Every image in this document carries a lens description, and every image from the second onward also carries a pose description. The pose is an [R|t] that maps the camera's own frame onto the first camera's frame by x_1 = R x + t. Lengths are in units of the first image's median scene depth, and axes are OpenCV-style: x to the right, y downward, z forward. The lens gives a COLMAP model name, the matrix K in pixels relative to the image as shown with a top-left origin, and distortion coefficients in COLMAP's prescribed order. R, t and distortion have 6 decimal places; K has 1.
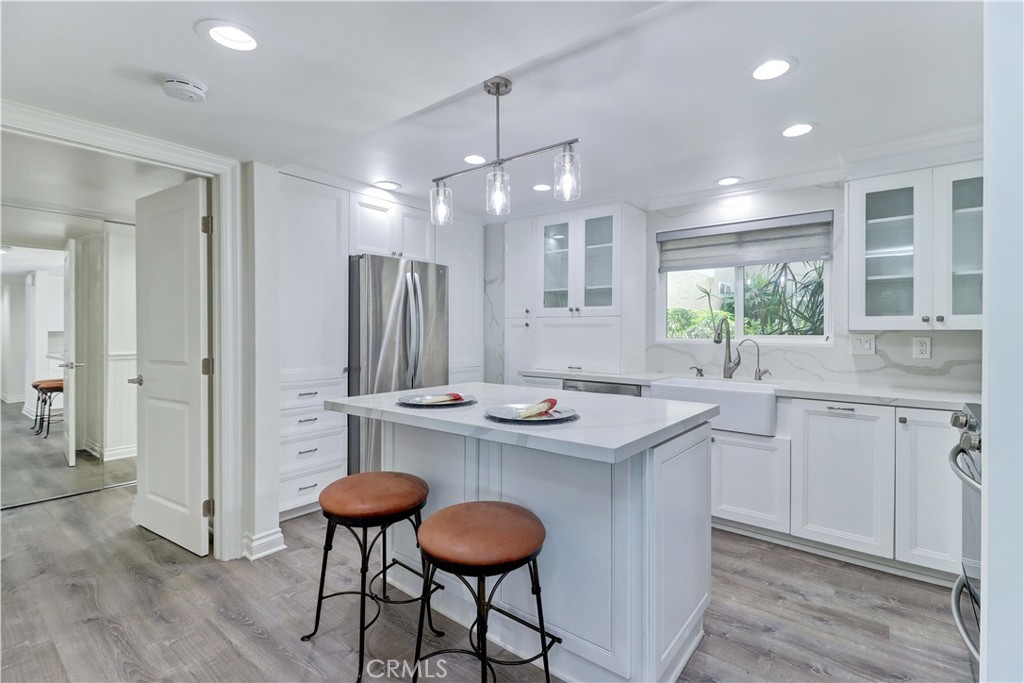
lens RADIAL K [[472.6, 0, 515.4], [0, 472.6, 334.2], [0, 0, 1]] dist [0.004233, -0.000427]
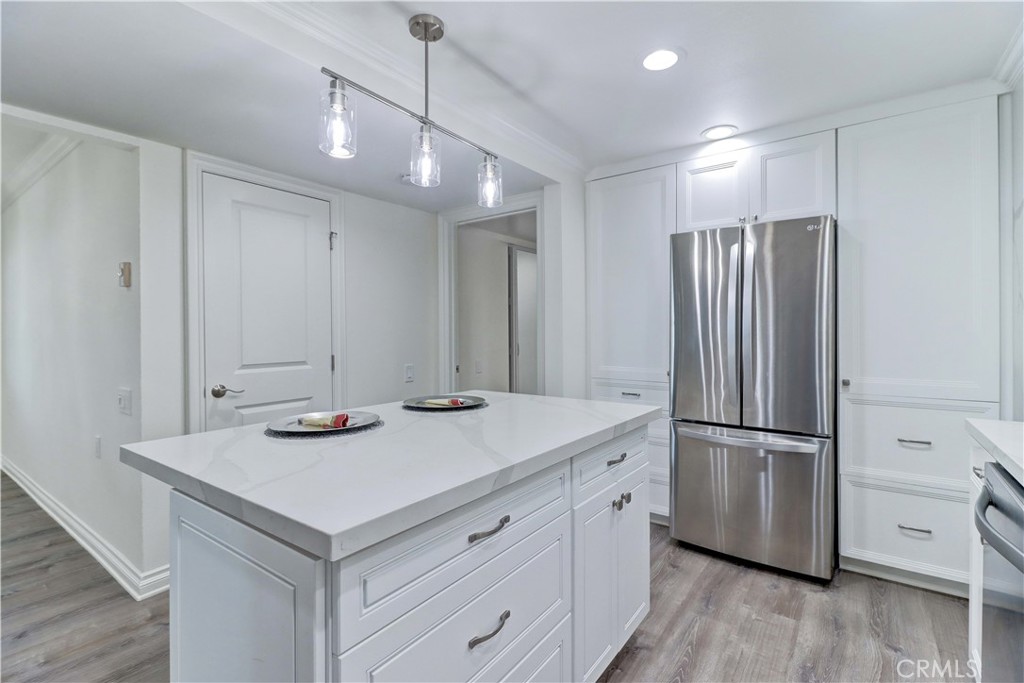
lens RADIAL K [[457.4, 0, 512.5], [0, 457.4, 326.4], [0, 0, 1]] dist [0.000460, -0.000122]
pose [[0.063545, -0.003109, -0.997974, 0.447166], [0.008212, 0.999963, -0.002592, -0.011493], [0.997945, -0.008031, 0.063568, 0.657741]]
